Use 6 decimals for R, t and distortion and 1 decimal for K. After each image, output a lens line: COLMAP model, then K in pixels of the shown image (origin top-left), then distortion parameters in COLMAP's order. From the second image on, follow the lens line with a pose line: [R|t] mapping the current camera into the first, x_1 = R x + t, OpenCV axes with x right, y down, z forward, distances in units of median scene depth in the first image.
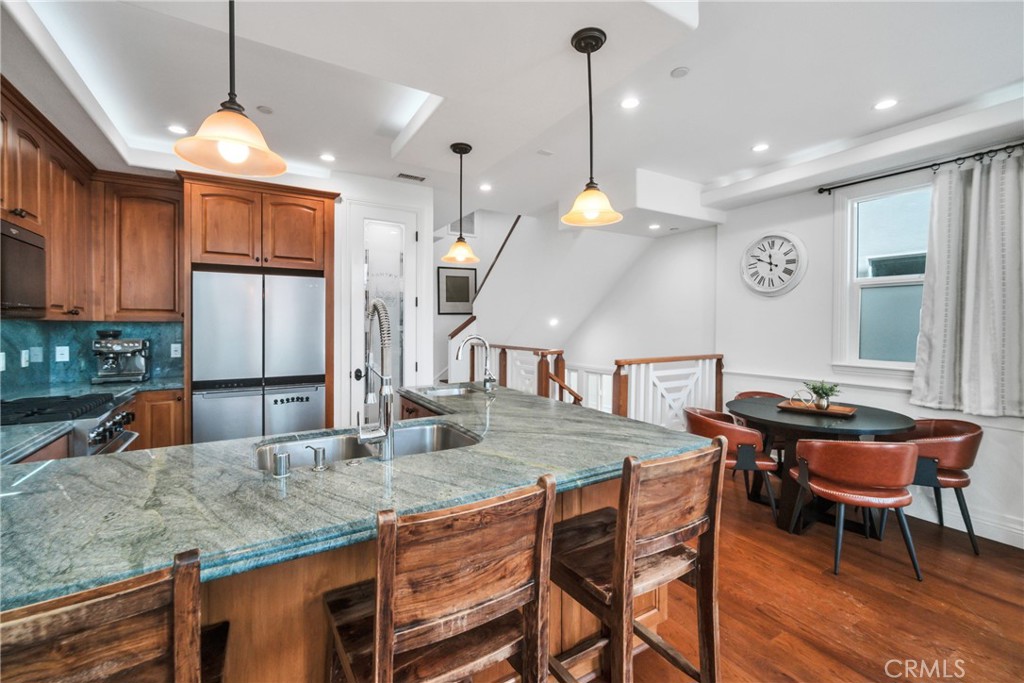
lens RADIAL K [[422.4, 0, 504.2], [0, 422.4, 327.0], [0, 0, 1]] dist [-0.001233, 0.000648]
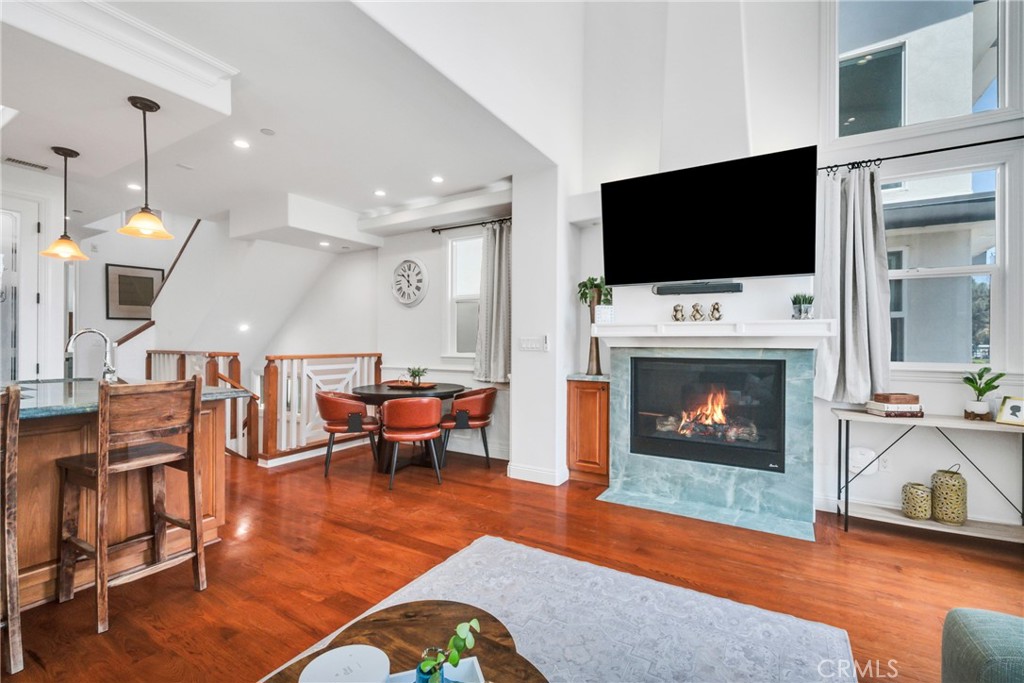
lens RADIAL K [[454.2, 0, 510.2], [0, 454.2, 342.7], [0, 0, 1]] dist [-0.001980, 0.000271]
pose [[0.881311, 0.001909, 0.472533, 0.348300], [0.001354, 0.999978, -0.006566, 0.067865], [-0.472535, 0.006427, 0.881288, -0.538261]]
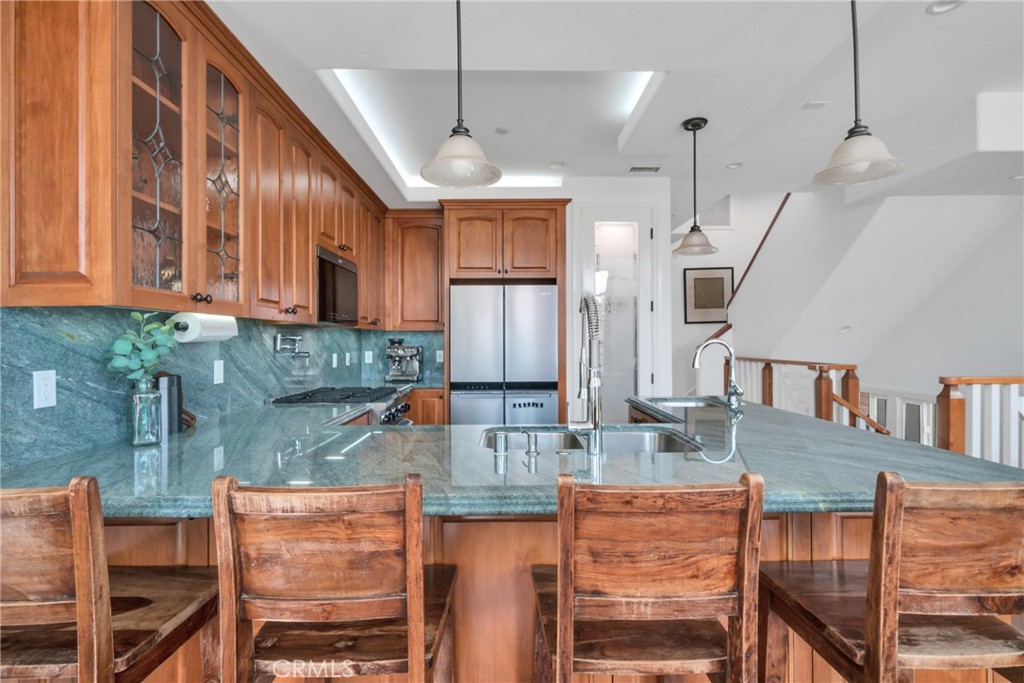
lens RADIAL K [[473.0, 0, 516.0], [0, 473.0, 337.4], [0, 0, 1]] dist [-0.000454, 0.000706]
pose [[0.868821, -0.009808, -0.495029, 0.056886], [0.003032, 0.999890, -0.014489, 0.030588], [0.495117, 0.011087, 0.868756, -0.026762]]
